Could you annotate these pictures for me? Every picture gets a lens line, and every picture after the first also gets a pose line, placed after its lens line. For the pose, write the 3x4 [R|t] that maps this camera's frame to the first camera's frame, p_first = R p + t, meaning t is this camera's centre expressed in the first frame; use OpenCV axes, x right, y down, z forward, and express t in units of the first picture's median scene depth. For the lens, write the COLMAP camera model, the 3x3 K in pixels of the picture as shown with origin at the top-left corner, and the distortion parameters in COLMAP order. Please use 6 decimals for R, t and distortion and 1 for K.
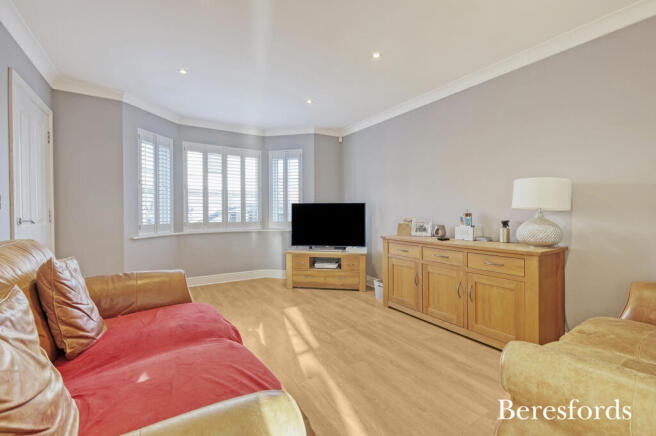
lens RADIAL K [[285.1, 0, 326.0], [0, 285.1, 213.7], [0, 0, 1]] dist [-0.004096, -0.000236]
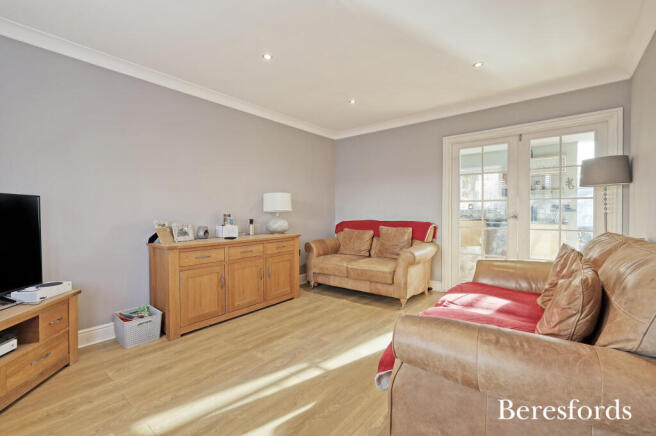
lens RADIAL K [[285.1, 0, 325.8], [0, 285.1, 217.0], [0, 0, 1]] dist [-0.004096, -0.000236]
pose [[-0.328241, -0.007582, 0.944563, -0.767604], [0.015892, 0.999782, 0.013548, 0.000328], [-0.944460, 0.019458, -0.328049, 1.052929]]
